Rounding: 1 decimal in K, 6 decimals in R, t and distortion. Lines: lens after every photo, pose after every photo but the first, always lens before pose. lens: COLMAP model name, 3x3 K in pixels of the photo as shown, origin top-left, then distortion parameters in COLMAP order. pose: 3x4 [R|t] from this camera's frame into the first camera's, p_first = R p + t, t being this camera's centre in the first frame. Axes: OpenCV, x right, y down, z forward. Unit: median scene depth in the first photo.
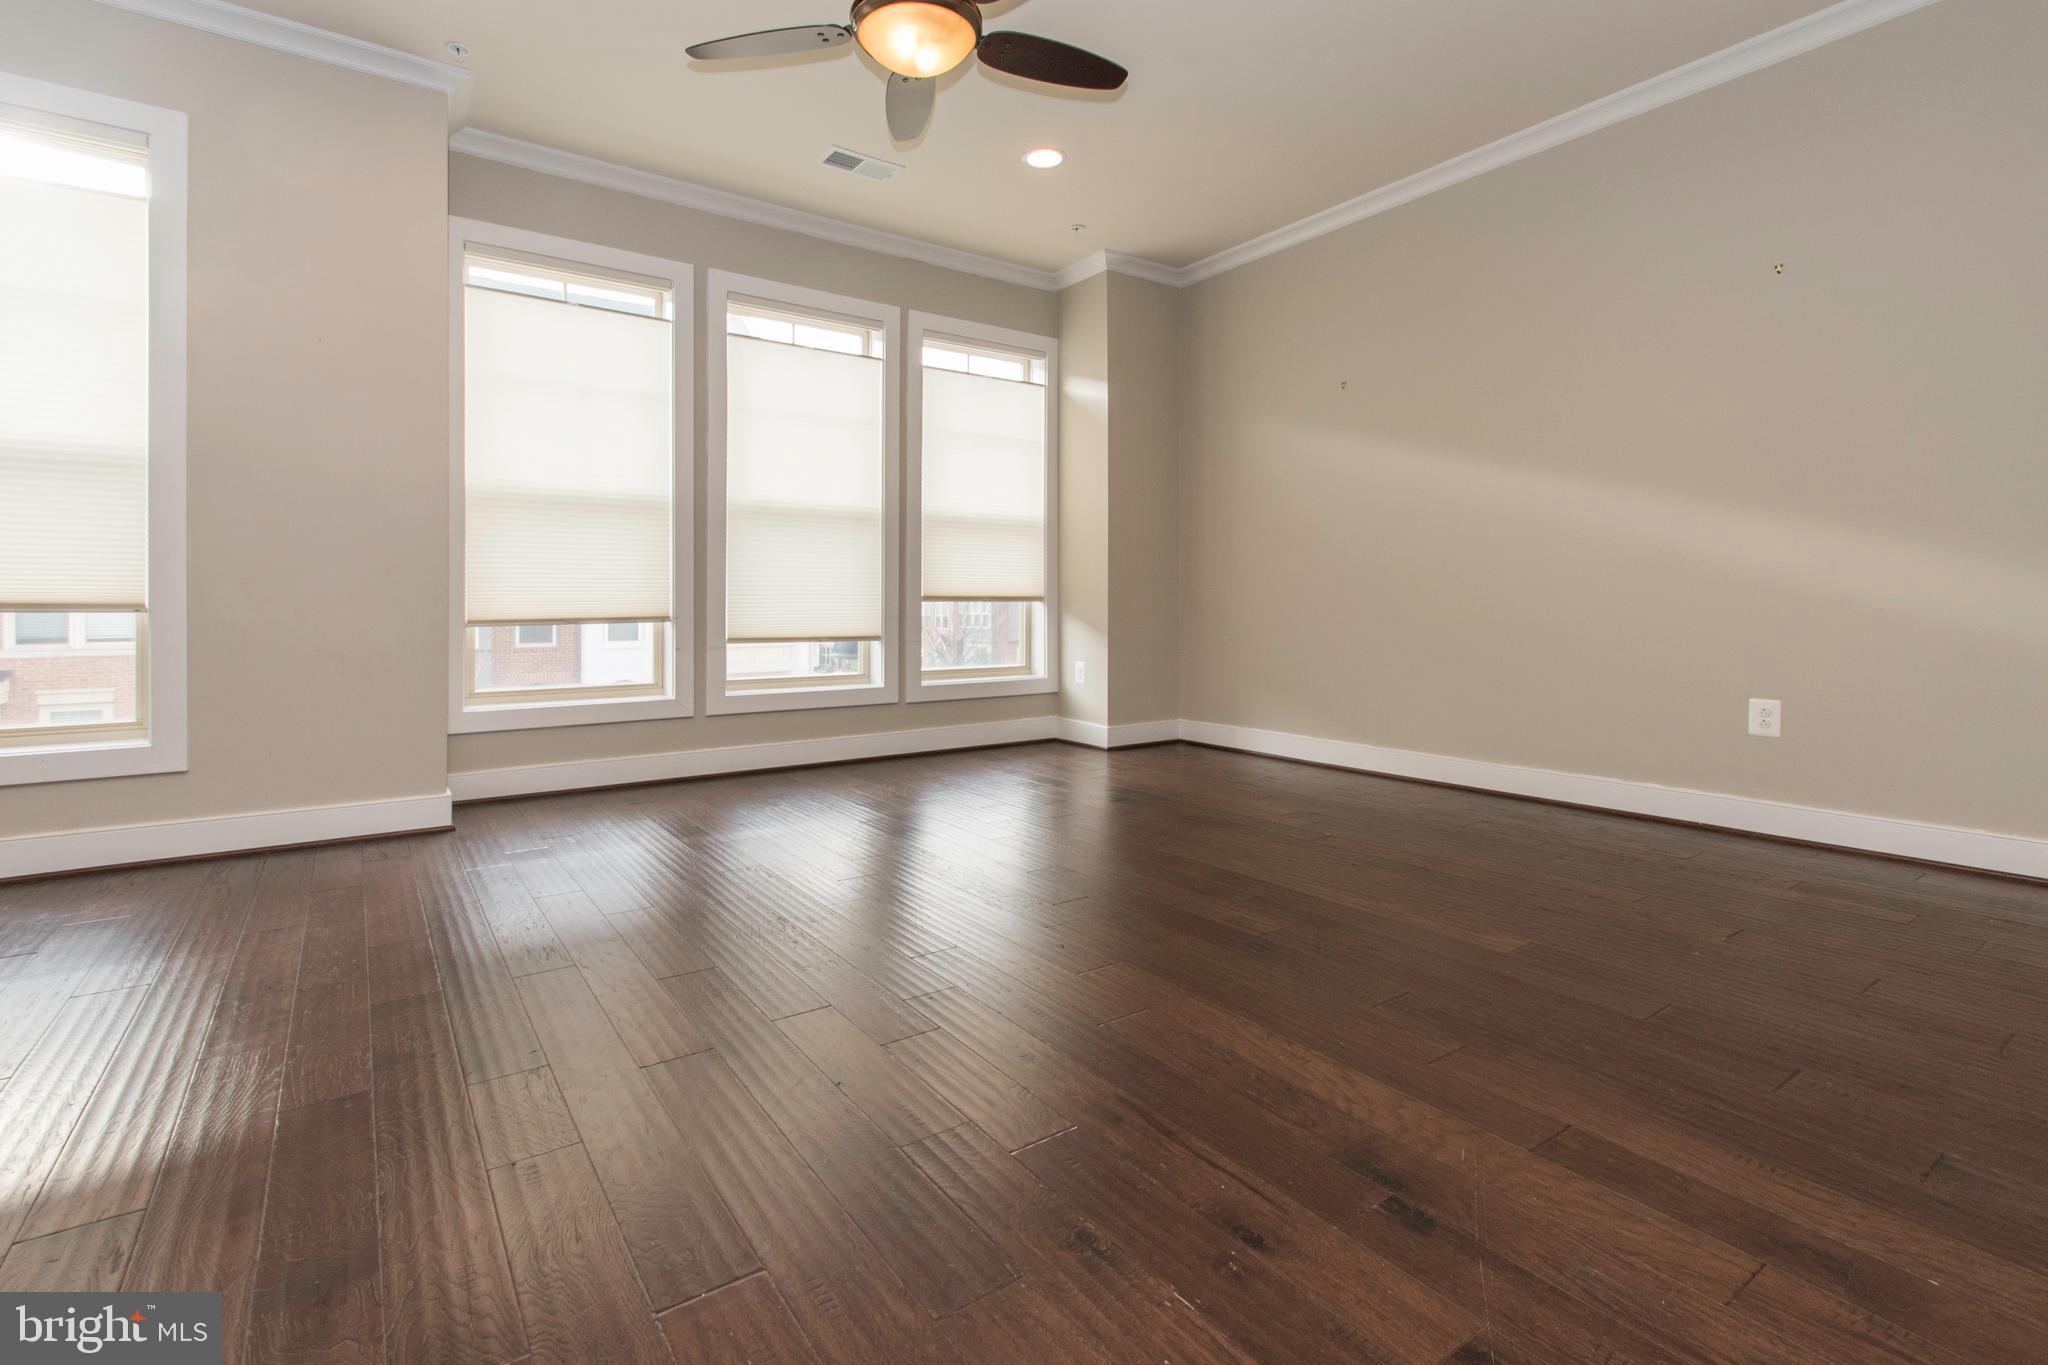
lens RADIAL K [[933.3, 0, 1044.9], [0, 933.3, 604.8], [0, 0, 1]] dist [0.001144, 0.000309]
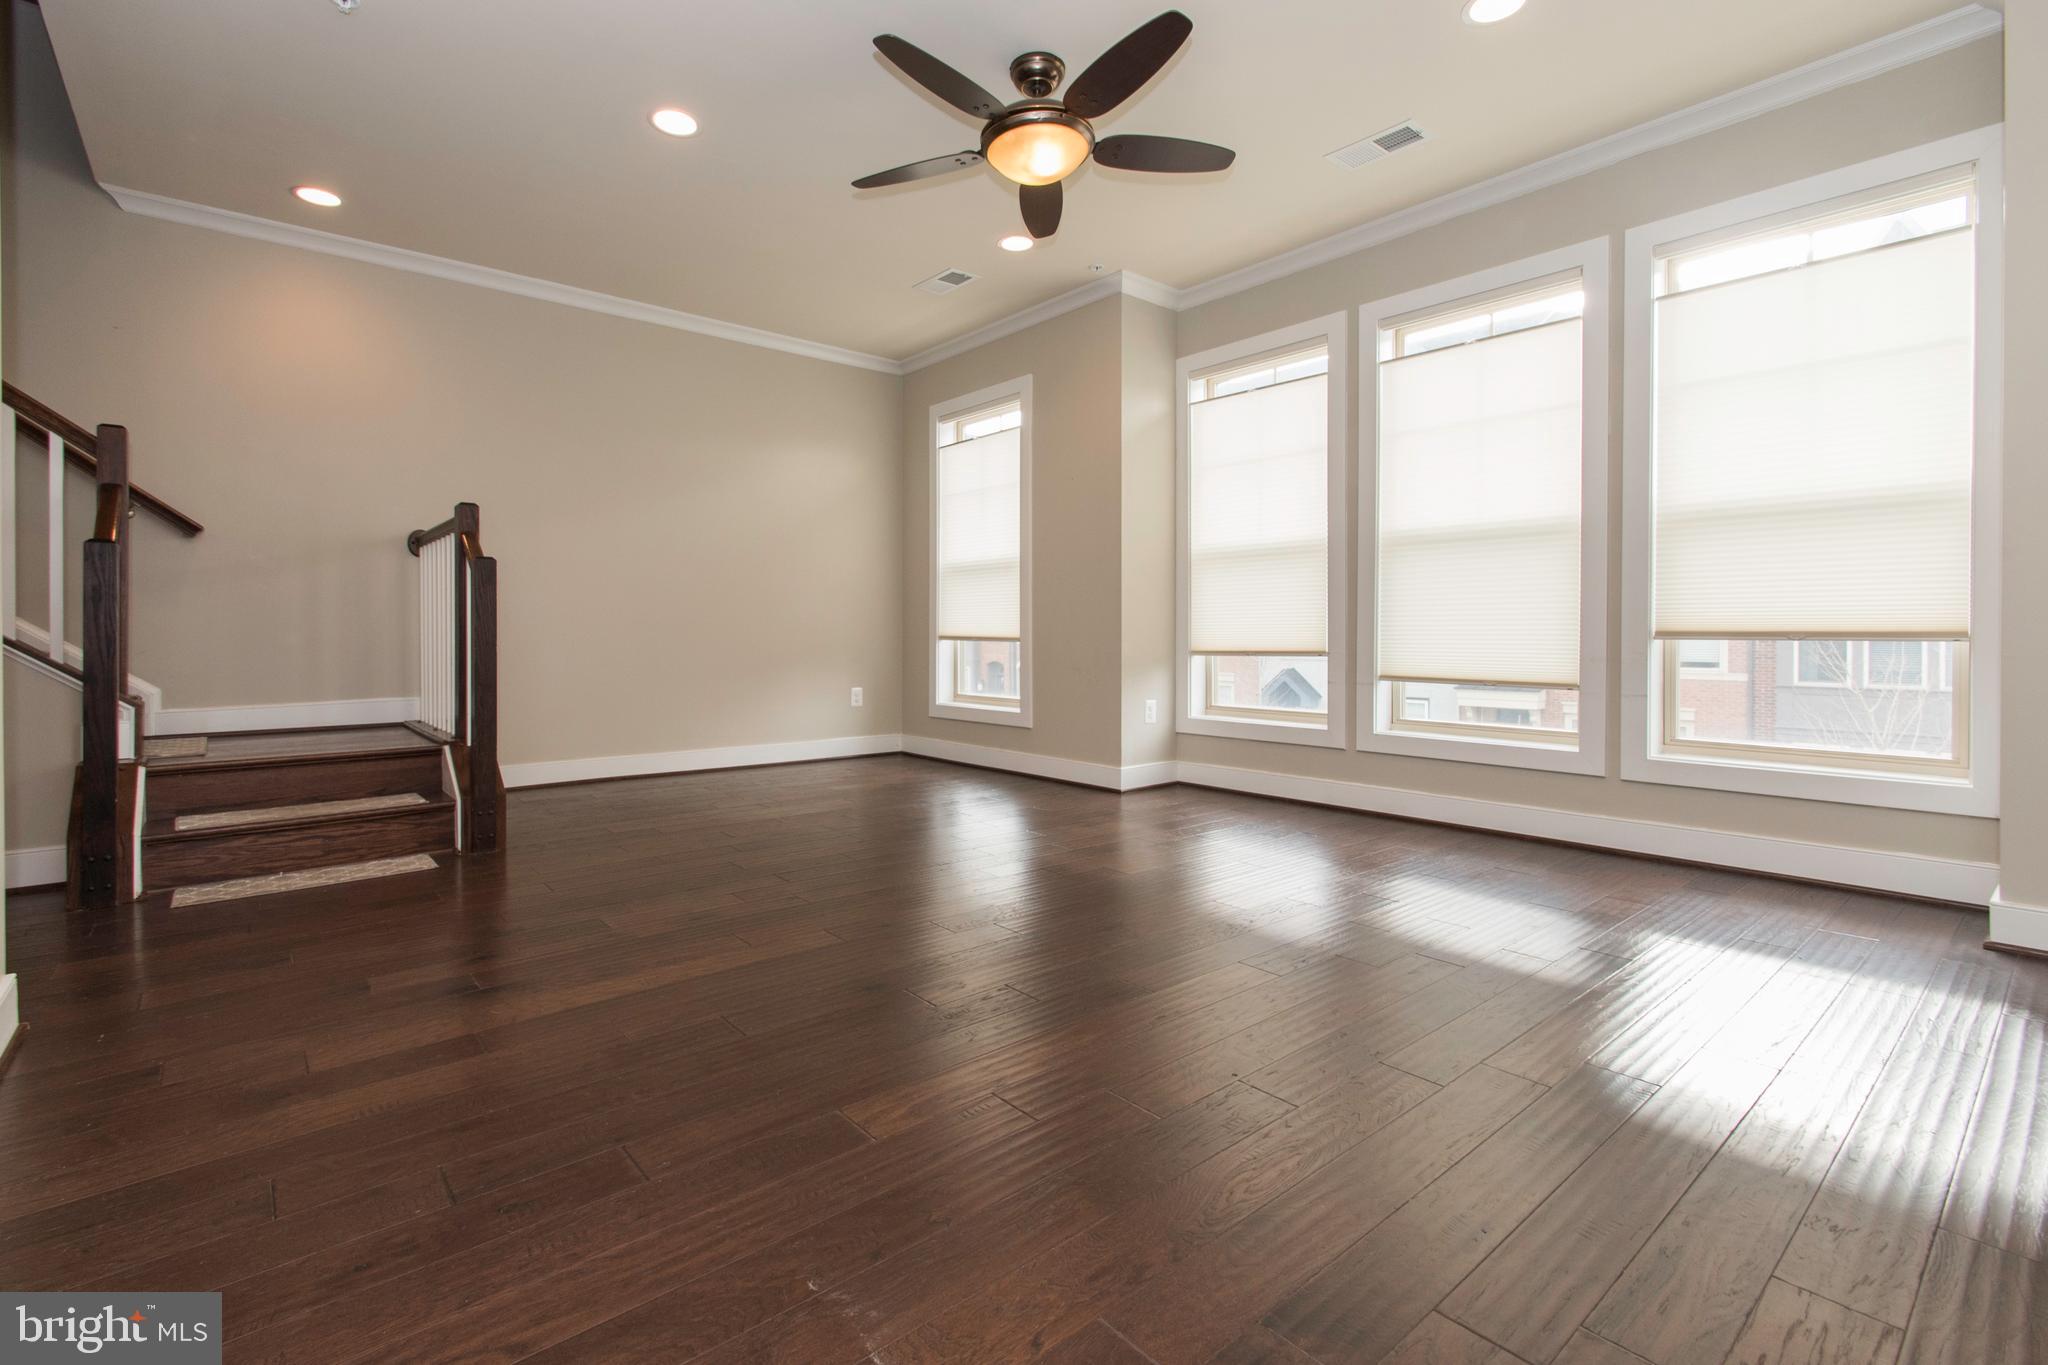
lens RADIAL K [[963.7, 0, 998.4], [0, 963.7, 635.1], [0, 0, 1]] dist [0.004603, -0.000577]
pose [[0.057227, 0.004674, -0.998350, 0.657138], [-0.002750, 0.999986, 0.004524, -0.009657], [0.998357, 0.002486, 0.057239, 0.553071]]
